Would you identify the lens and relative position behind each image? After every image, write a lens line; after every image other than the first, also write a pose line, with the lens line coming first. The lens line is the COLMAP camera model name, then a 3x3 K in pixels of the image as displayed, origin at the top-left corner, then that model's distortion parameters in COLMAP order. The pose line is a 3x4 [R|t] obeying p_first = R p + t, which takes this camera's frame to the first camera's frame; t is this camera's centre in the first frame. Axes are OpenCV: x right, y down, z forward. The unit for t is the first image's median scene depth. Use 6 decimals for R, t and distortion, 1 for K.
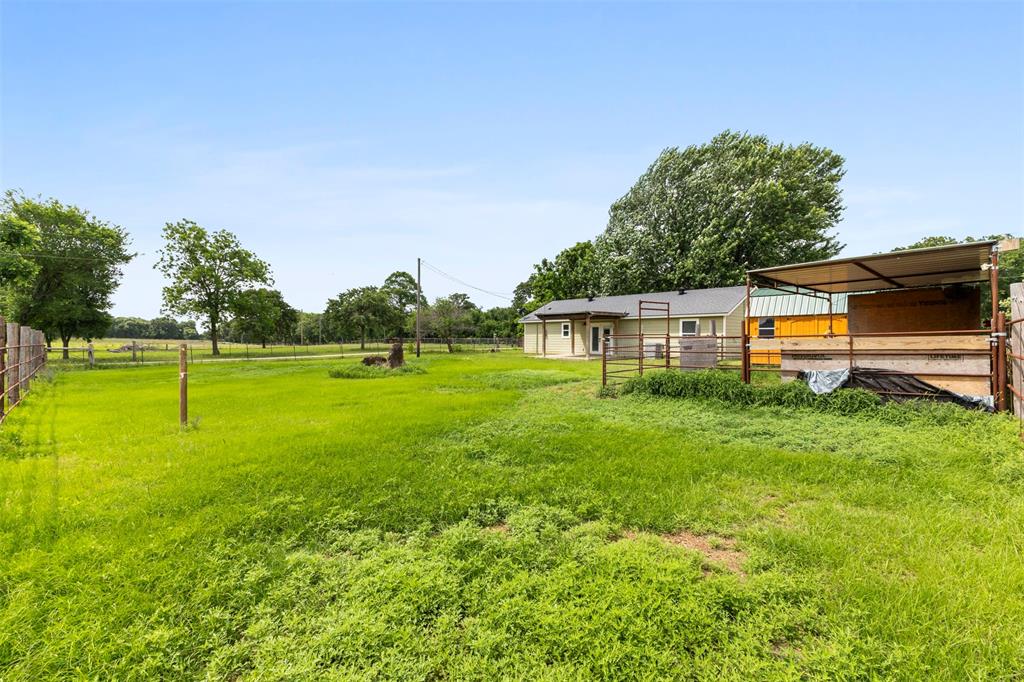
lens RADIAL K [[433.9, 0, 512.2], [0, 433.9, 336.9], [0, 0, 1]] dist [0.000200, -0.000441]
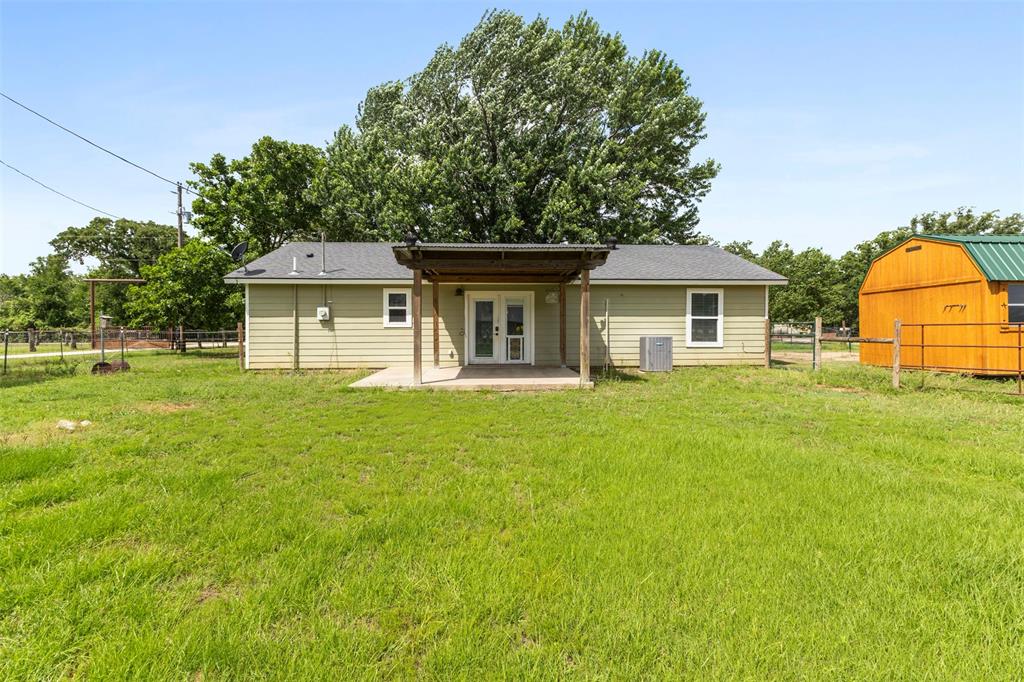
lens RADIAL K [[433.9, 0, 514.5], [0, 433.9, 338.1], [0, 0, 1]] dist [0.000200, -0.000441]
pose [[0.641699, -0.018920, 0.766723, -0.115397], [0.002134, 0.999736, 0.022884, 0.004223], [-0.766954, -0.013048, 0.641570, 0.661161]]
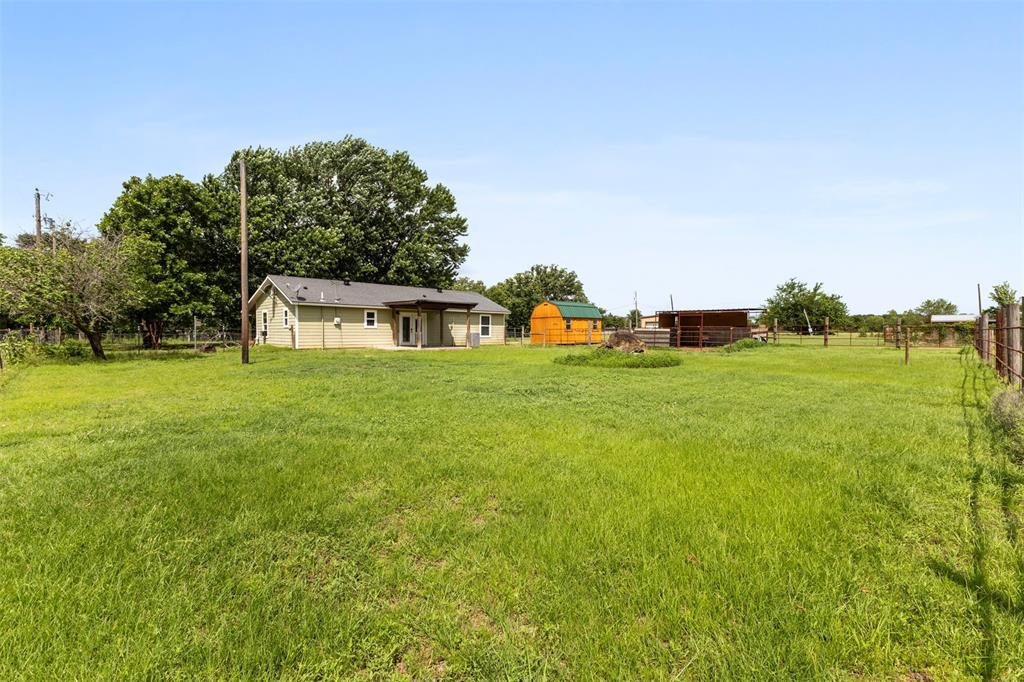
lens RADIAL K [[433.9, 0, 511.7], [0, 433.9, 341.7], [0, 0, 1]] dist [0.000200, -0.000441]
pose [[-0.013331, -0.021018, 0.999690, -0.728466], [-0.004910, 0.999768, 0.020954, 0.010580], [-0.999899, -0.004630, -0.013431, 0.738961]]
